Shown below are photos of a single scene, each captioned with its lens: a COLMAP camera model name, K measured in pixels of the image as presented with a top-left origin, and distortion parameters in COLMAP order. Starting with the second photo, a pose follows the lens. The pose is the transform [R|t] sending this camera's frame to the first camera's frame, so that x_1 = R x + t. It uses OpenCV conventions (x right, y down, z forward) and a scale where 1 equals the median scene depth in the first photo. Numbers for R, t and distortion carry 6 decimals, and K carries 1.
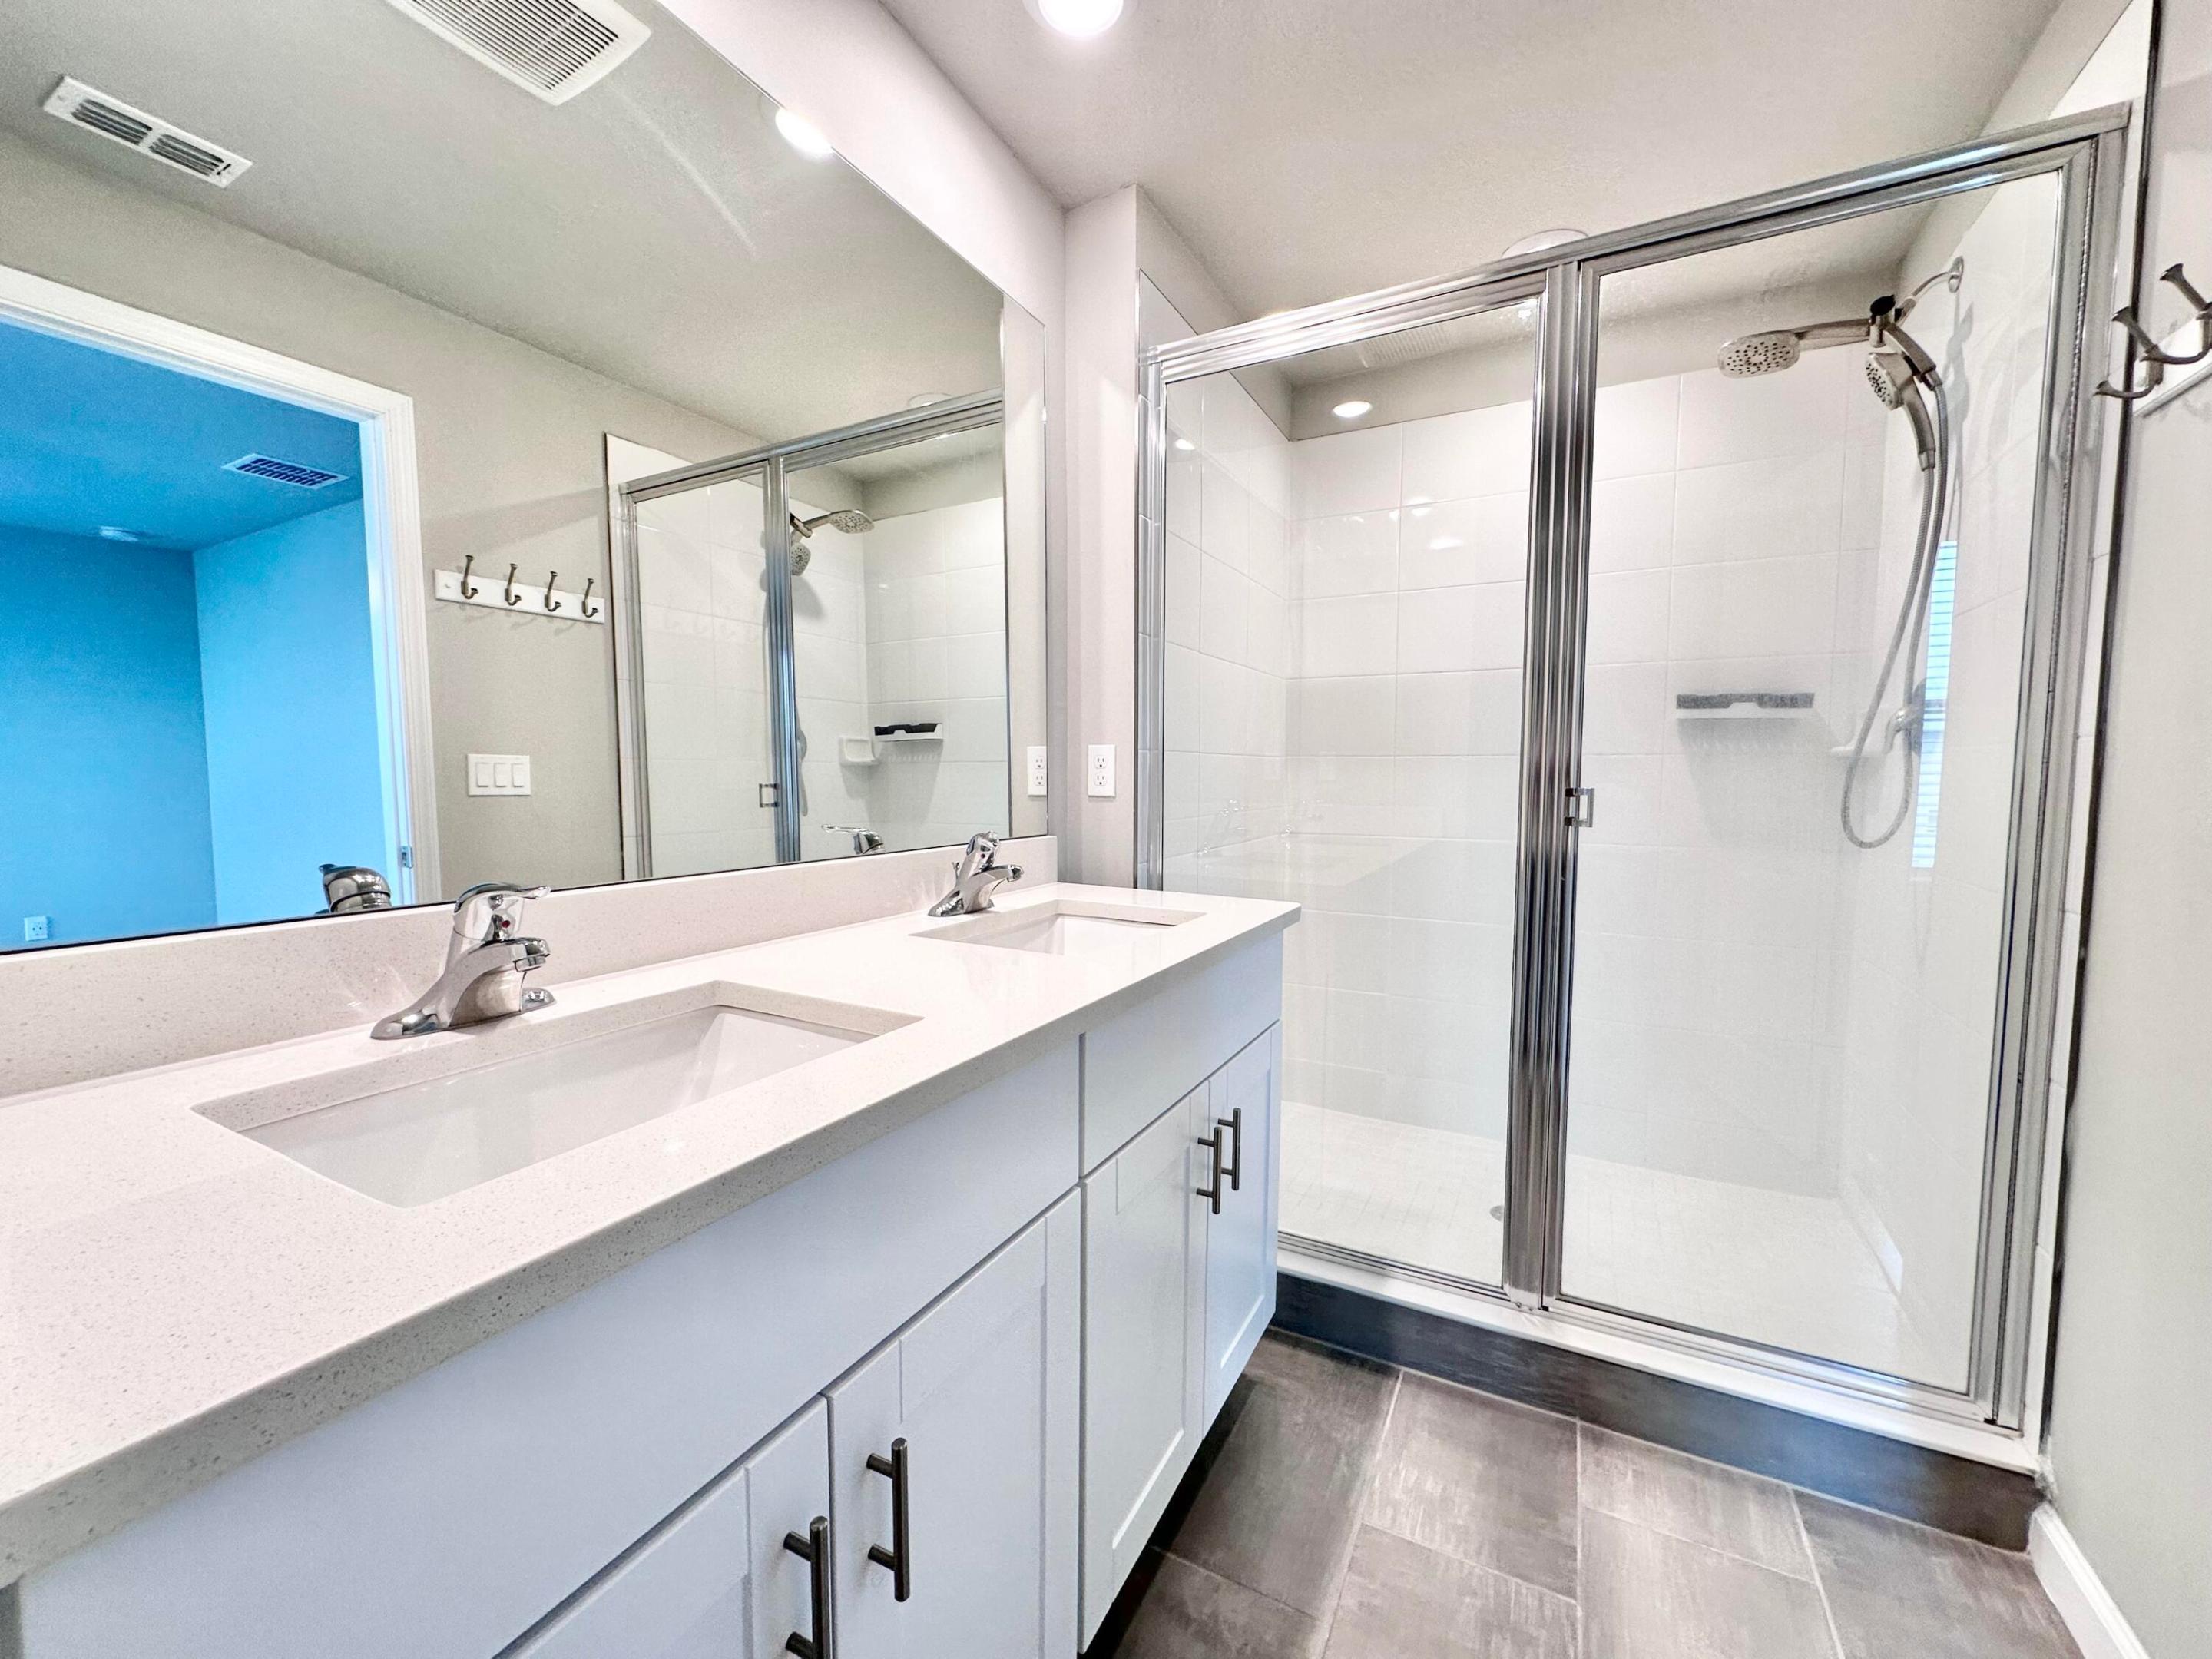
lens RADIAL K [[882.5, 0, 1106.6], [0, 882.5, 832.2], [0, 0, 1]] dist [-0.003955, 0.000101]
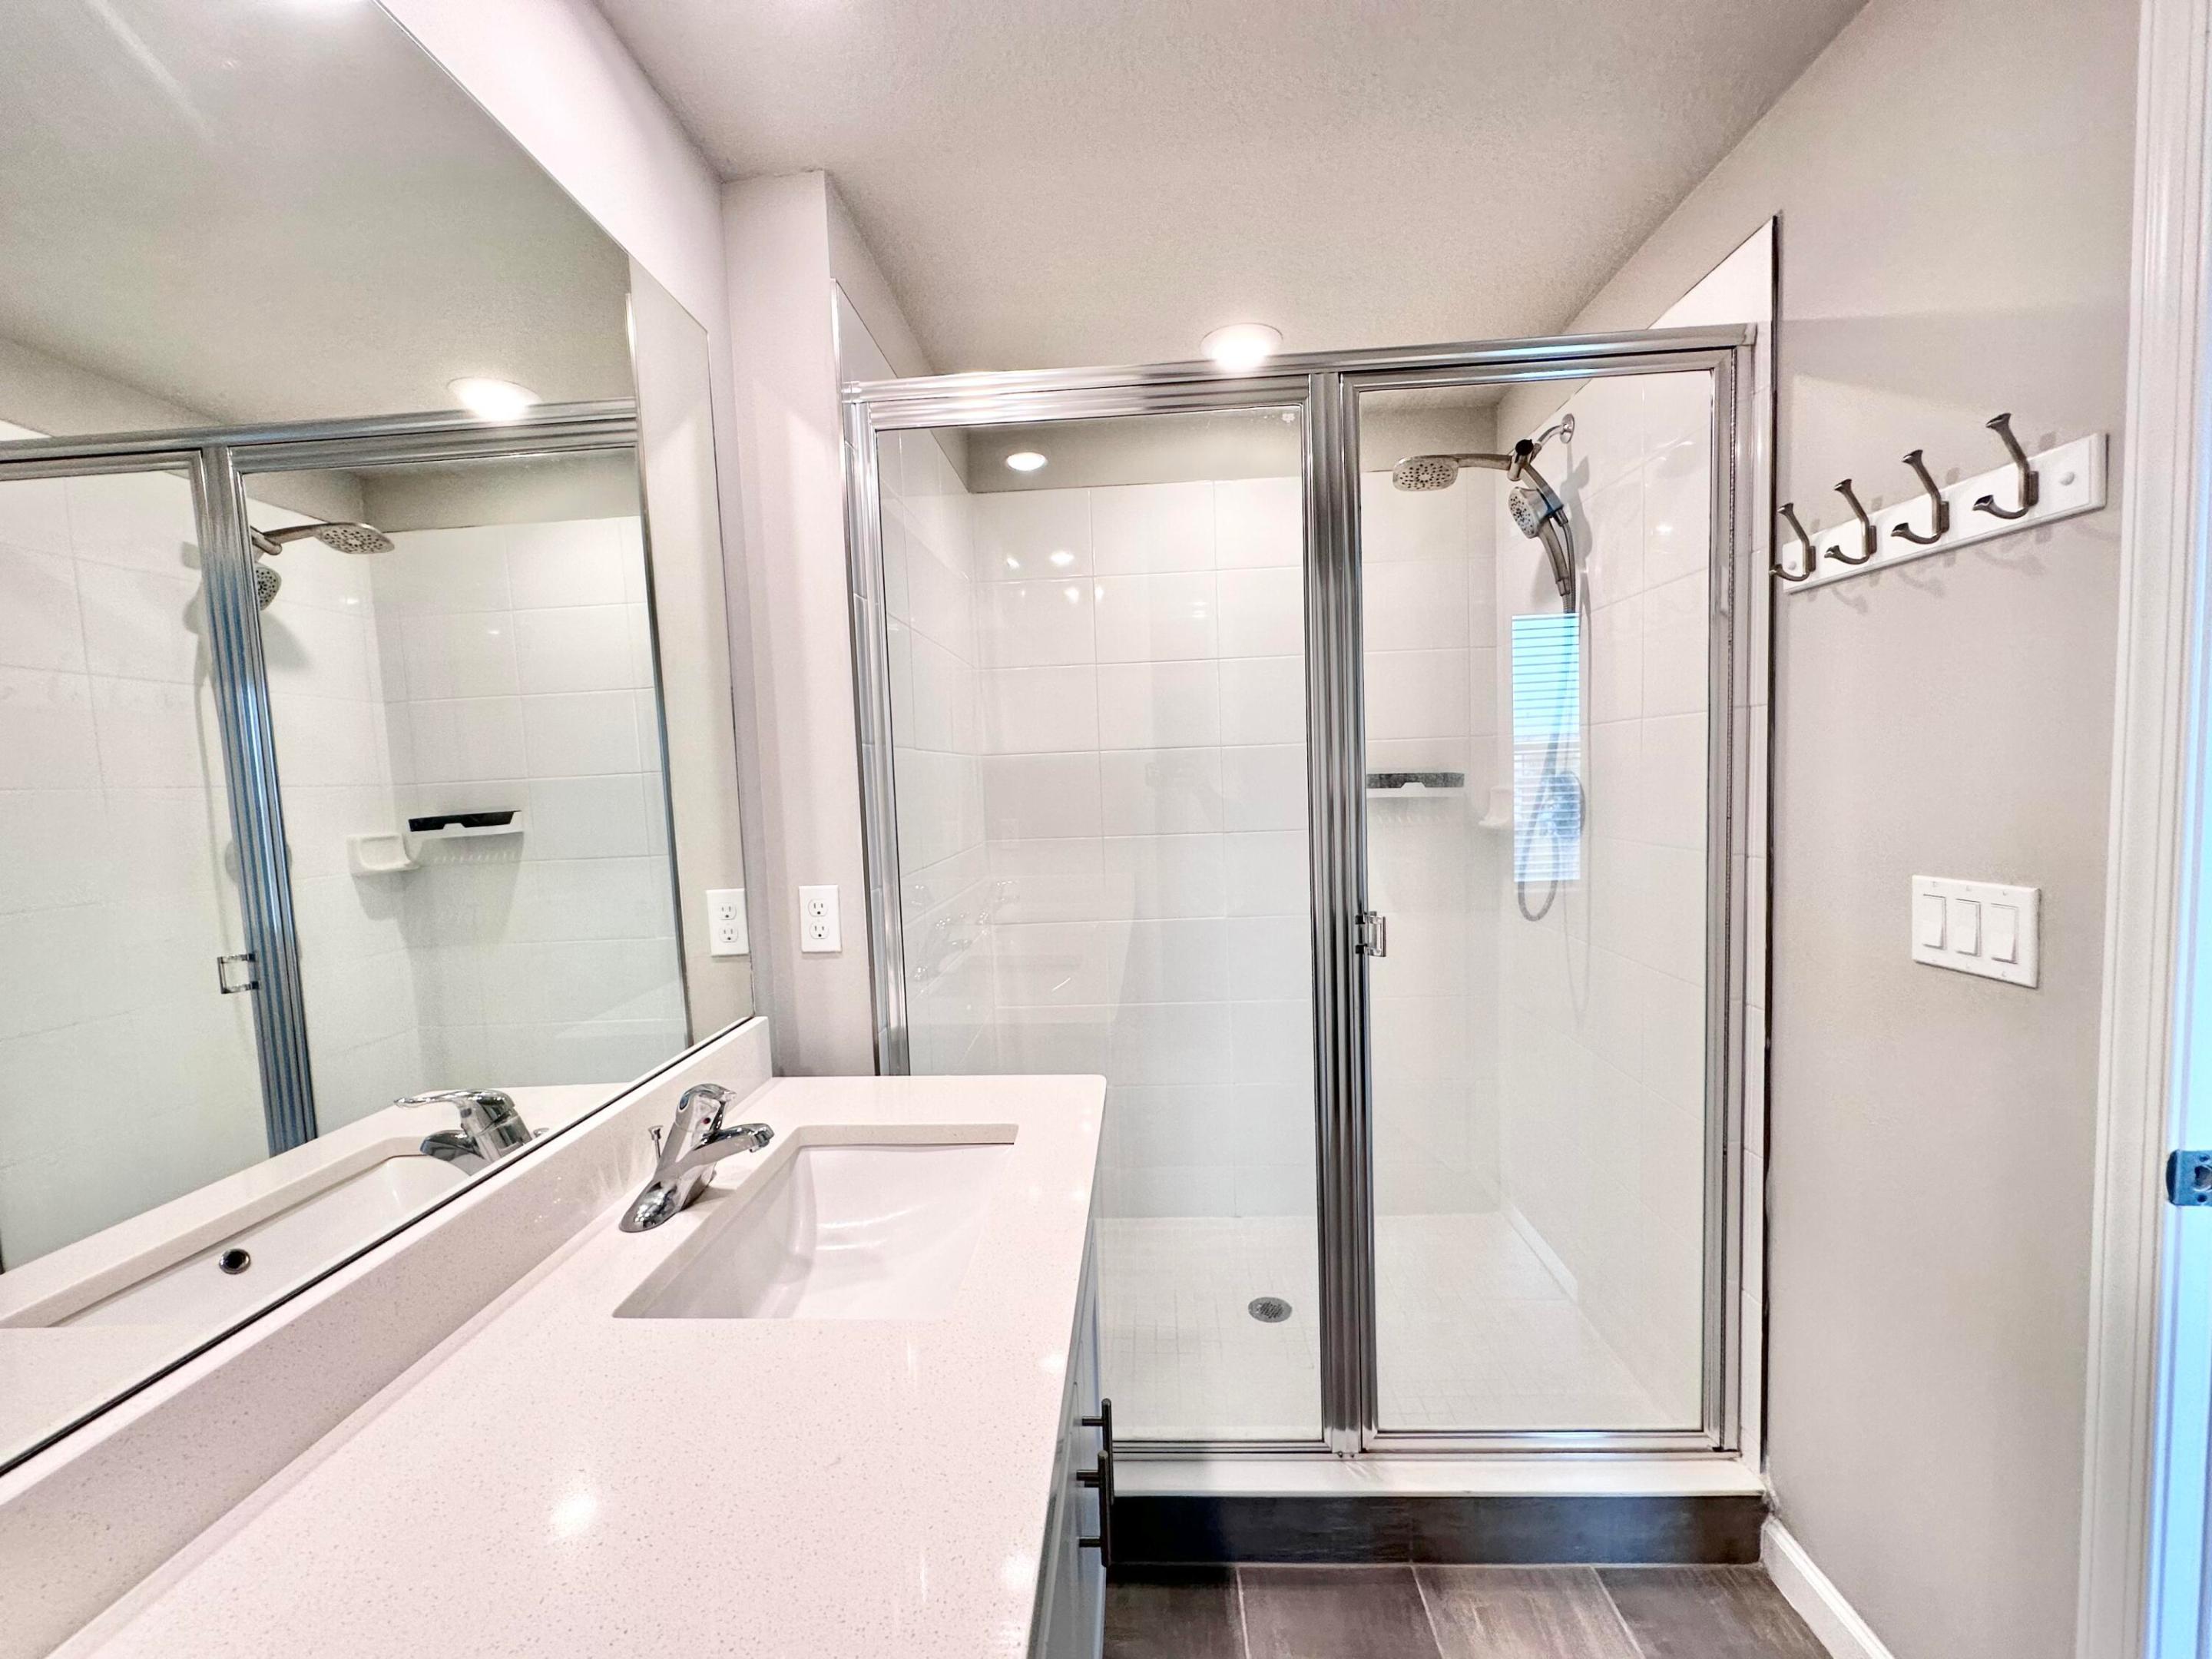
lens RADIAL K [[882.5, 0, 1106.6], [0, 882.5, 832.2], [0, 0, 1]] dist [-0.003955, 0.000101]
pose [[0.901647, -0.063730, 0.427752, -0.116469], [0.069069, 0.997607, 0.003045, -0.144891], [-0.426922, 0.026799, 0.903891, 0.216387]]
